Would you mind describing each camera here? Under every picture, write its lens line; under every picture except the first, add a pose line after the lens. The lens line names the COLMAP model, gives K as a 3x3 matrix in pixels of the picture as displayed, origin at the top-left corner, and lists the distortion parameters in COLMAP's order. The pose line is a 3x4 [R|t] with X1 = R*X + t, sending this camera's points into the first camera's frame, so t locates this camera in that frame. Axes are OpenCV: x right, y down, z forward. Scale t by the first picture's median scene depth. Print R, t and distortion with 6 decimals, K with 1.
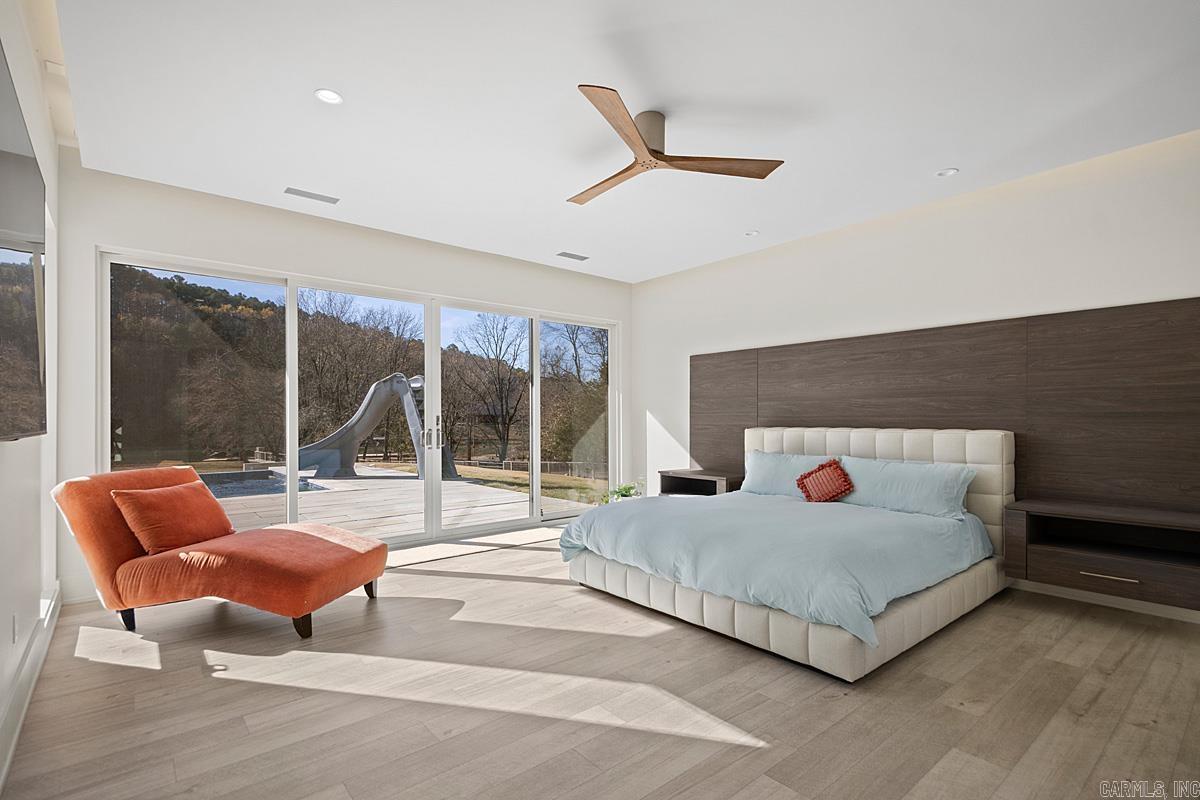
lens RADIAL K [[571.0, 0, 610.4], [0, 571.0, 408.0], [0, 0, 1]] dist [0.016805, -0.000383]
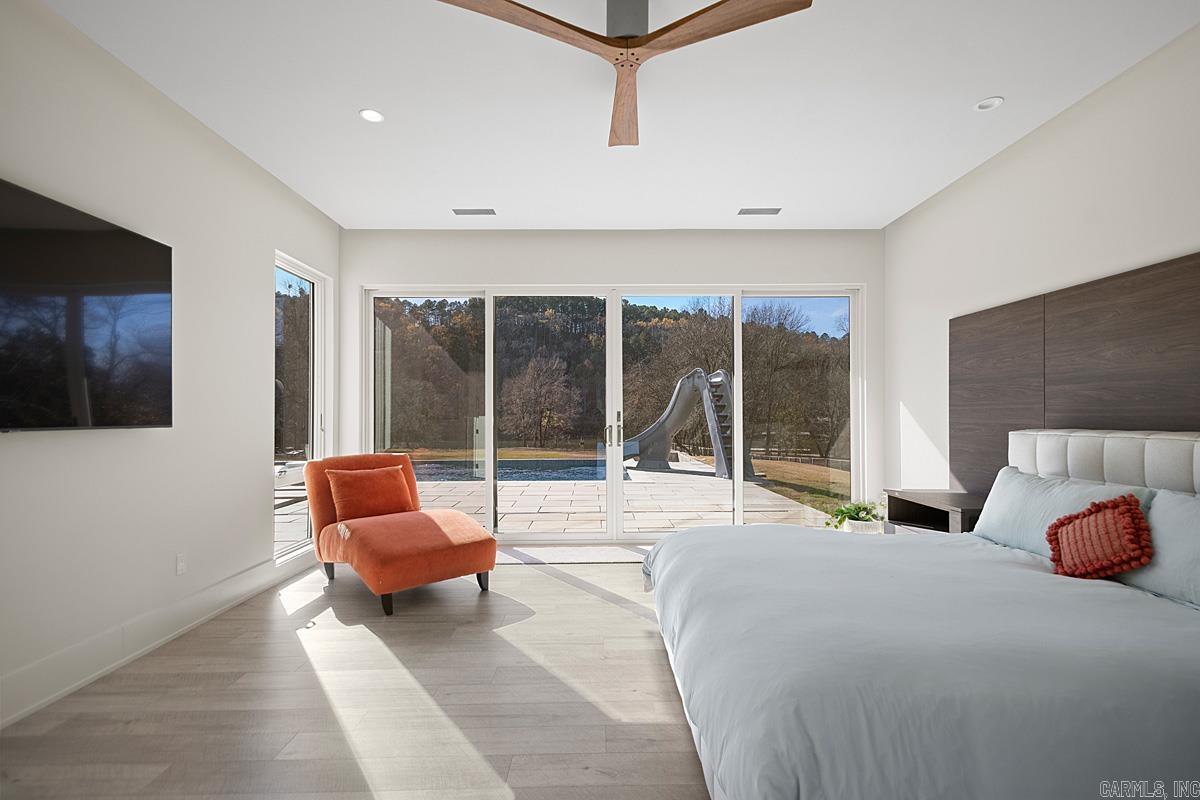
lens RADIAL K [[577.1, 0, 600.0], [0, 577.1, 400.0], [0, 0, 1]] dist [0.019476, -0.000903]
pose [[0.765915, -0.017152, -0.642713, 0.307629], [0.013594, 0.999853, -0.010483, 0.004441], [0.642798, -0.000708, 0.766035, 0.257092]]
